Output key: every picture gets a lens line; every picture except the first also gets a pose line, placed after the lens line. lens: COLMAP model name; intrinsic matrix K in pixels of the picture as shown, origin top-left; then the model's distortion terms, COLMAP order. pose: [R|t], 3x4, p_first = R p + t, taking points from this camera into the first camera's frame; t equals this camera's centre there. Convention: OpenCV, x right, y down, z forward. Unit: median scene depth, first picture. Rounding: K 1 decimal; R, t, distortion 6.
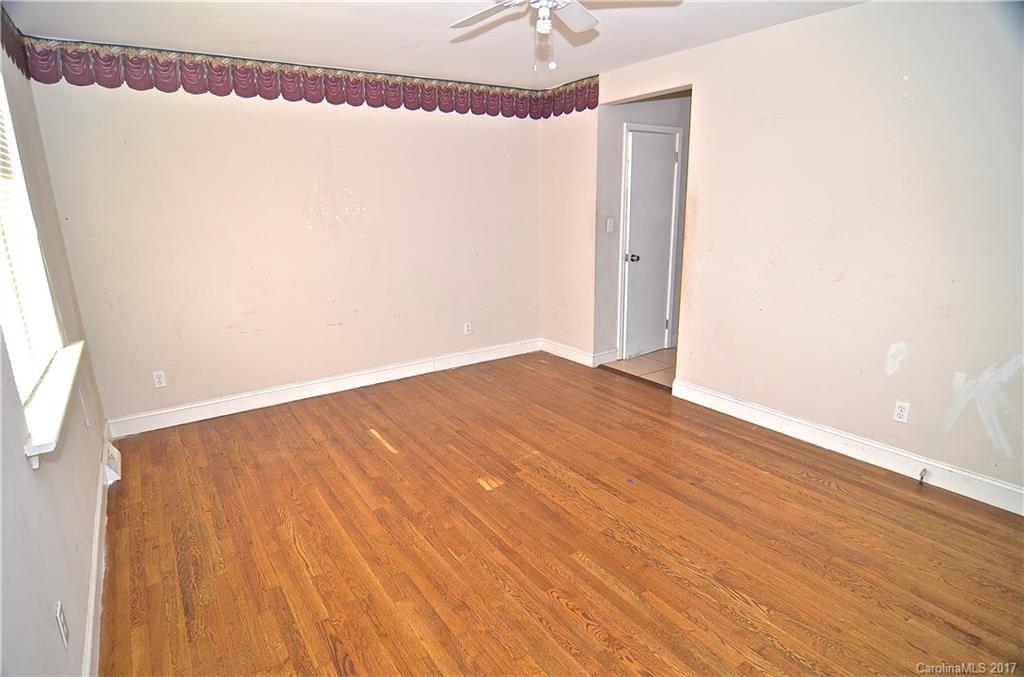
lens RADIAL K [[547.7, 0, 514.6], [0, 547.7, 345.3], [0, 0, 1]] dist [-0.020866, -0.003263]
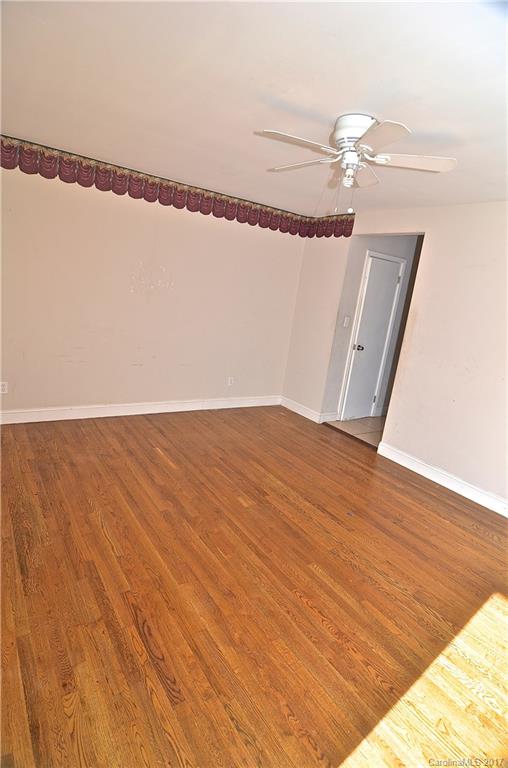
lens RADIAL K [[410.8, 0, 252.5], [0, 410.8, 379.1], [0, 0, 1]] dist [-0.020866, -0.003263]
pose [[0.989091, 0.145106, 0.025365, -0.099818], [-0.143992, 0.988716, -0.041306, -0.005004], [-0.031073, 0.037203, 0.998824, -0.012263]]
